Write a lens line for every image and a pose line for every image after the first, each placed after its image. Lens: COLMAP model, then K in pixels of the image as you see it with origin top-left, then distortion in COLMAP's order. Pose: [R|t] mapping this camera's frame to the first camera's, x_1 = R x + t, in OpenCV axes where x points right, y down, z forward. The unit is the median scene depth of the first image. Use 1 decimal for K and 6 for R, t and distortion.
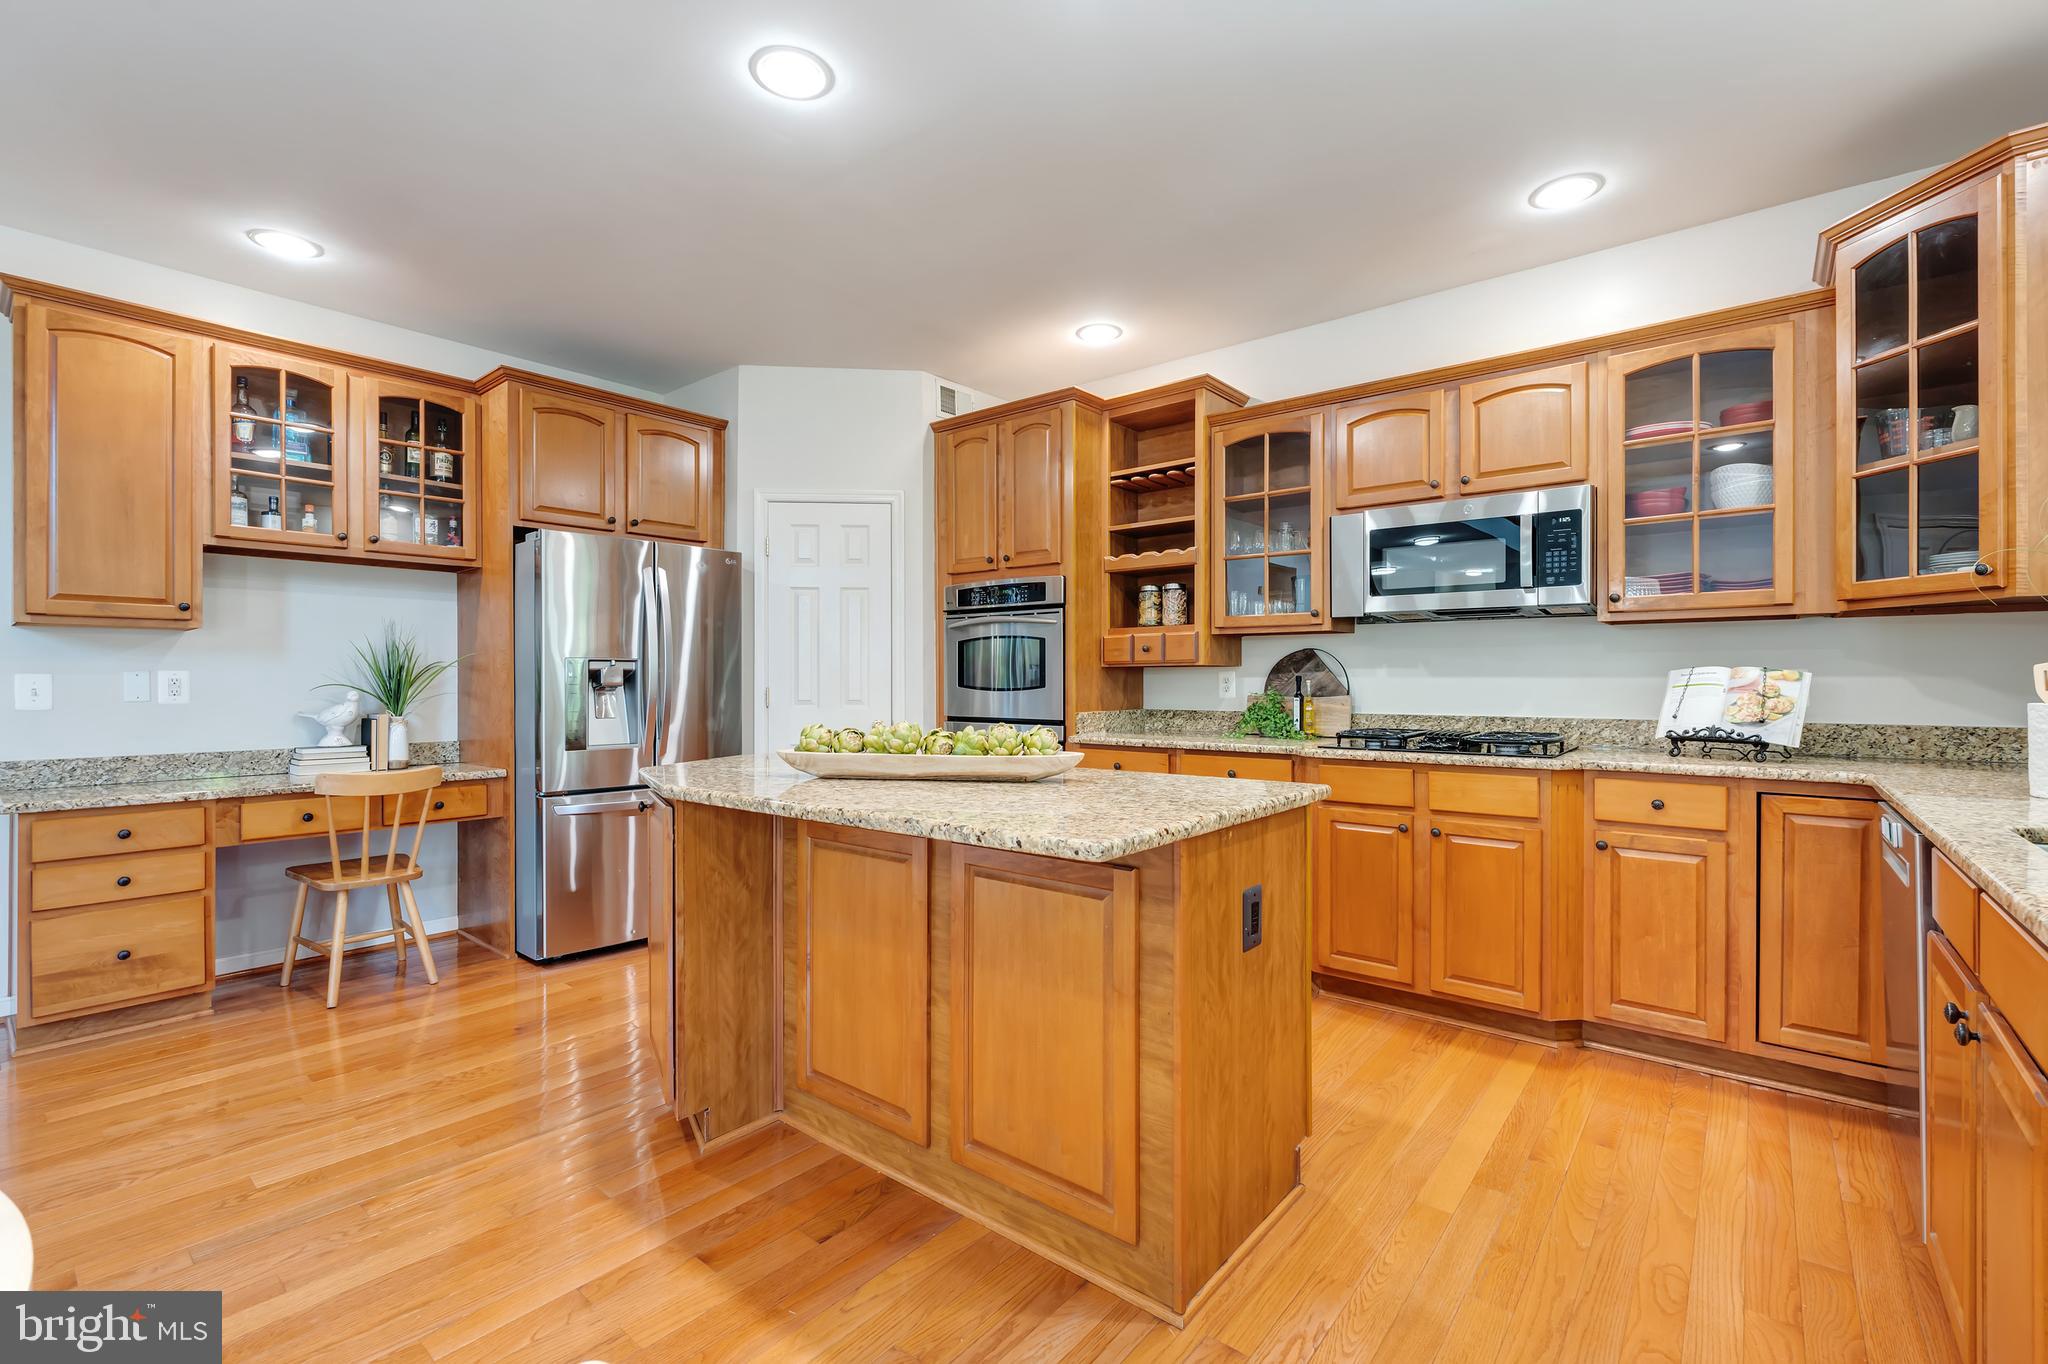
lens RADIAL K [[898.1, 0, 1031.3], [0, 898.1, 674.5], [0, 0, 1]] dist [0.003062, -0.001887]
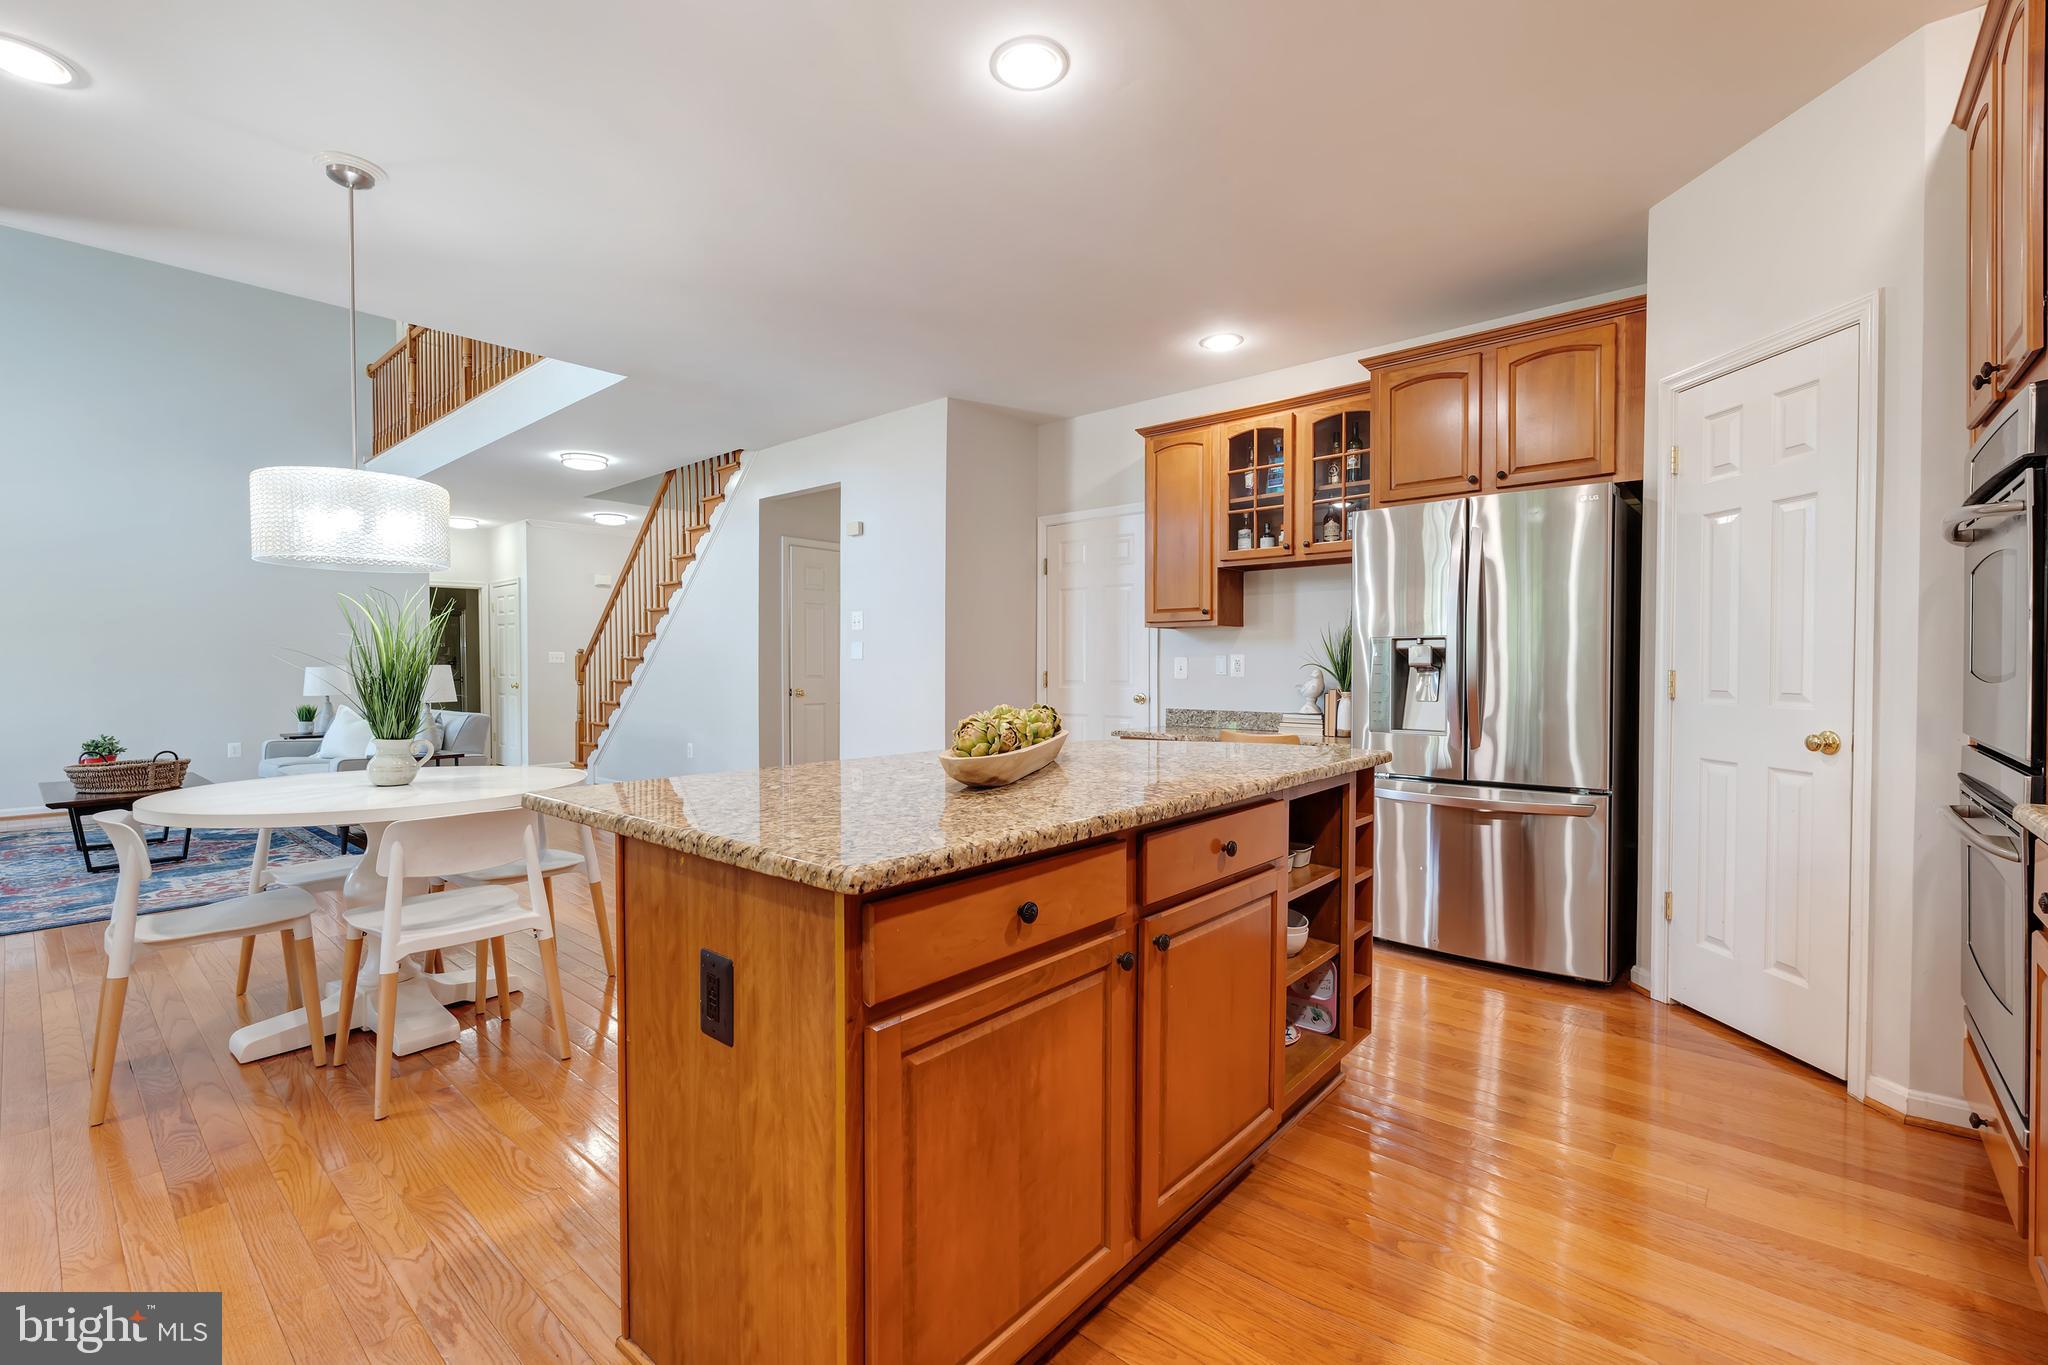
lens RADIAL K [[898.1, 0, 1027.9], [0, 898.1, 674.2], [0, 0, 1]] dist [0.003062, -0.001887]
pose [[-0.018750, 0.013349, -0.999735, 0.462262], [0.009468, 0.999868, 0.013173, 0.004918], [0.999779, -0.009219, -0.018874, 0.615520]]
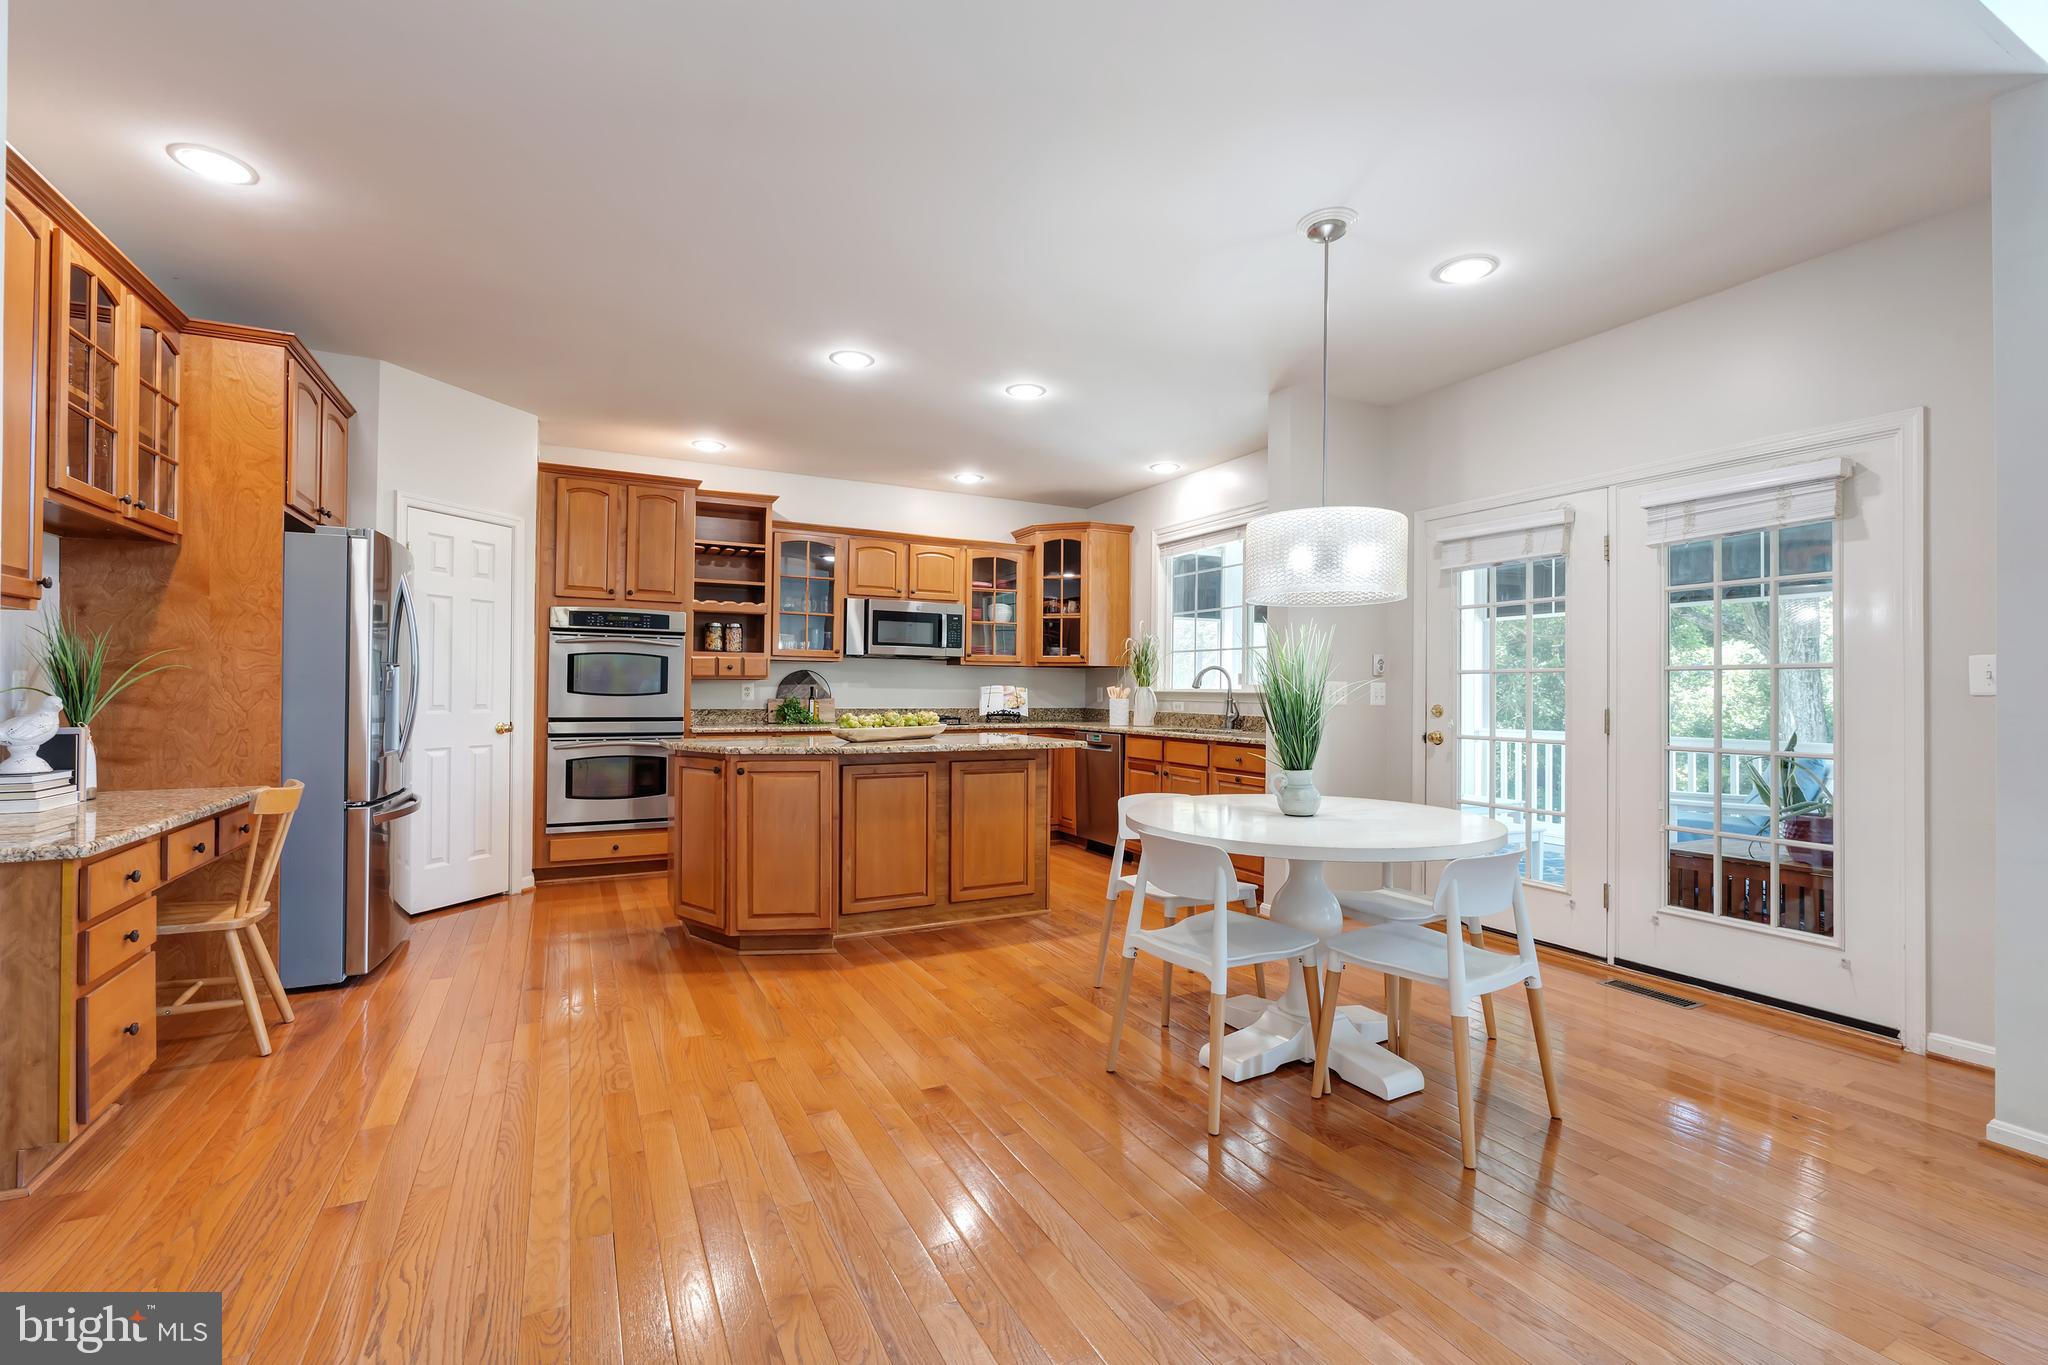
lens RADIAL K [[898.1, 0, 1023.6], [0, 898.1, 682.7], [0, 0, 1]] dist [0.003062, -0.001887]
pose [[0.394031, 0.012498, 0.919012, -1.092495], [-0.016426, 0.999844, -0.006555, -0.001403], [-0.918950, -0.012513, 0.394175, -0.027597]]
